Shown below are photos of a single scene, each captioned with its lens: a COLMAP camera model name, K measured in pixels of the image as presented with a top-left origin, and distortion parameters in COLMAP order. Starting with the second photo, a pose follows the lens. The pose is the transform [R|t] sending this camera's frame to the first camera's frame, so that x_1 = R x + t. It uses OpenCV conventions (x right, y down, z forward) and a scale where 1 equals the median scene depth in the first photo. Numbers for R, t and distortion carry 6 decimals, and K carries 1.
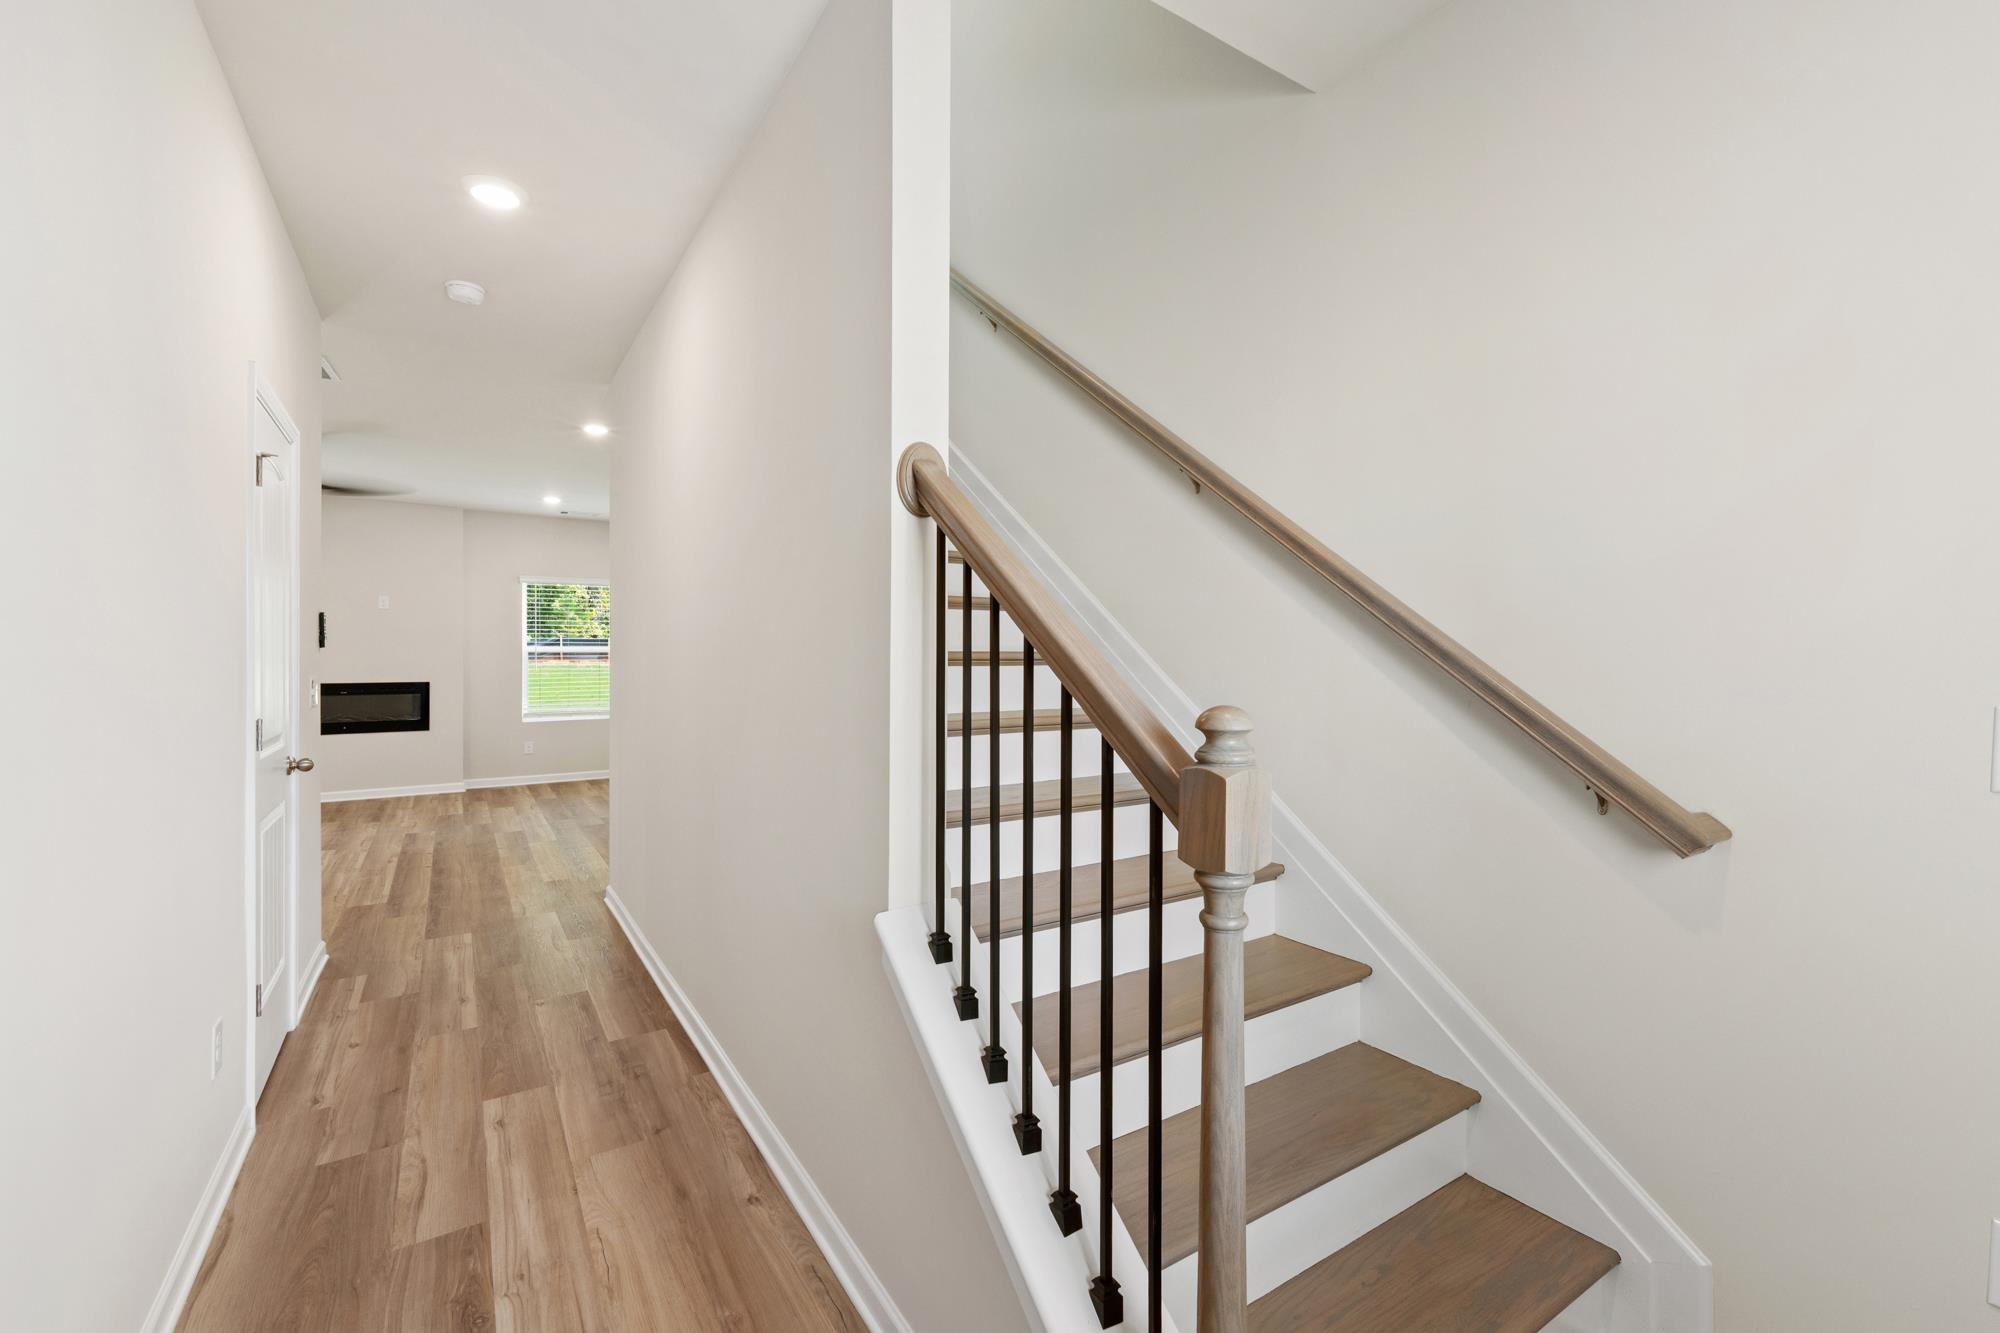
lens RADIAL K [[853.0, 0, 1002.0], [0, 853.0, 646.2], [0, 0, 1]] dist [0.008270, -0.000739]
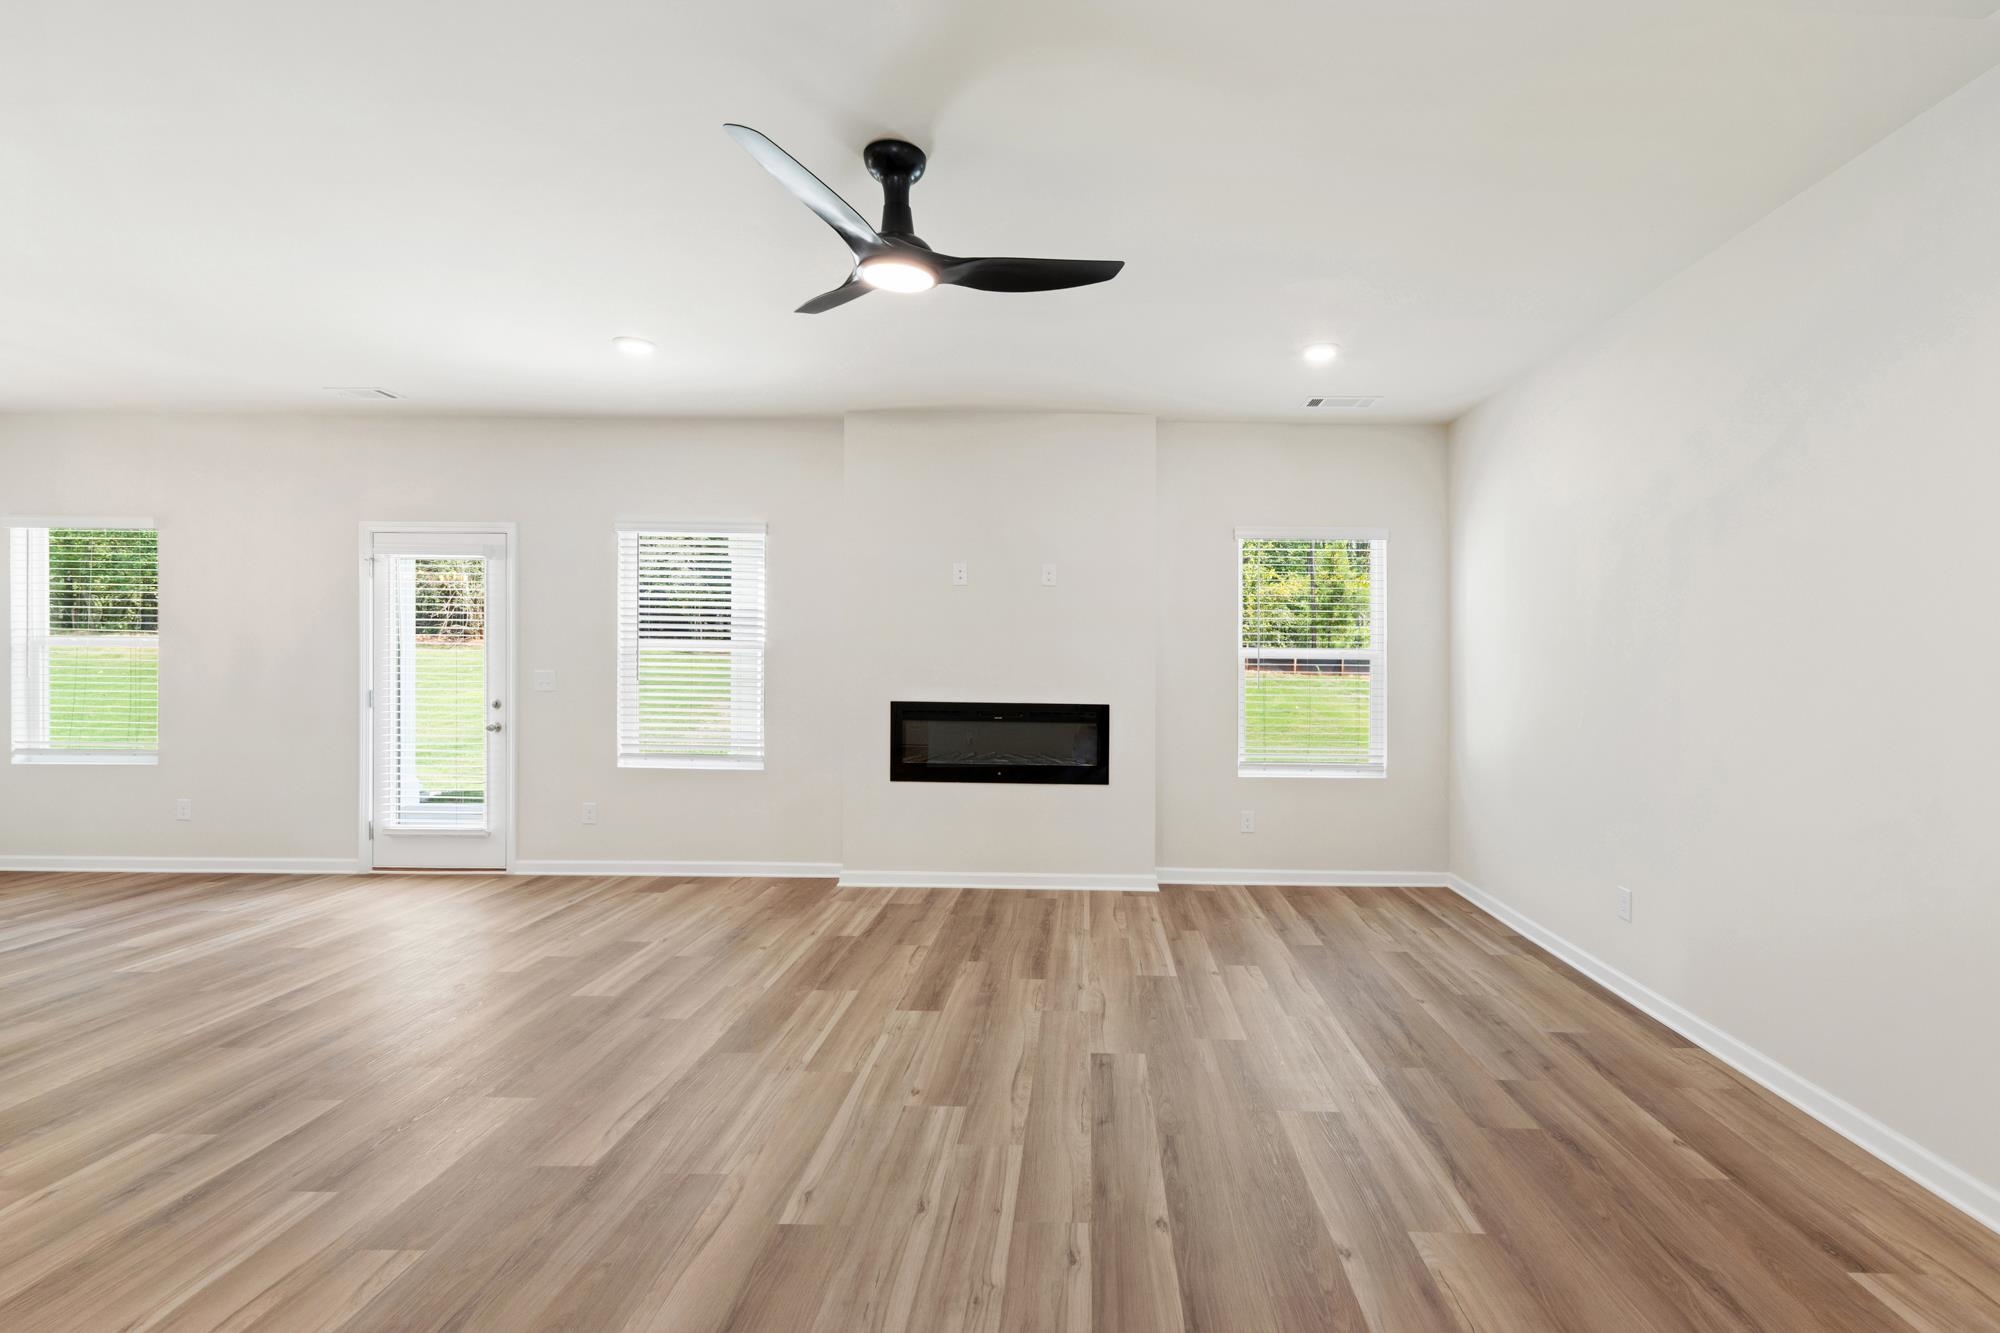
lens RADIAL K [[853.0, 0, 1070.9], [0, 853.0, 655.1], [0, 0, 1]] dist [0.008270, -0.000739]
pose [[0.831047, 0.000541, -0.556202, -0.351178], [-0.002171, 0.999995, -0.002271, 0.007254], [0.556198, 0.003094, 0.831044, 0.477239]]
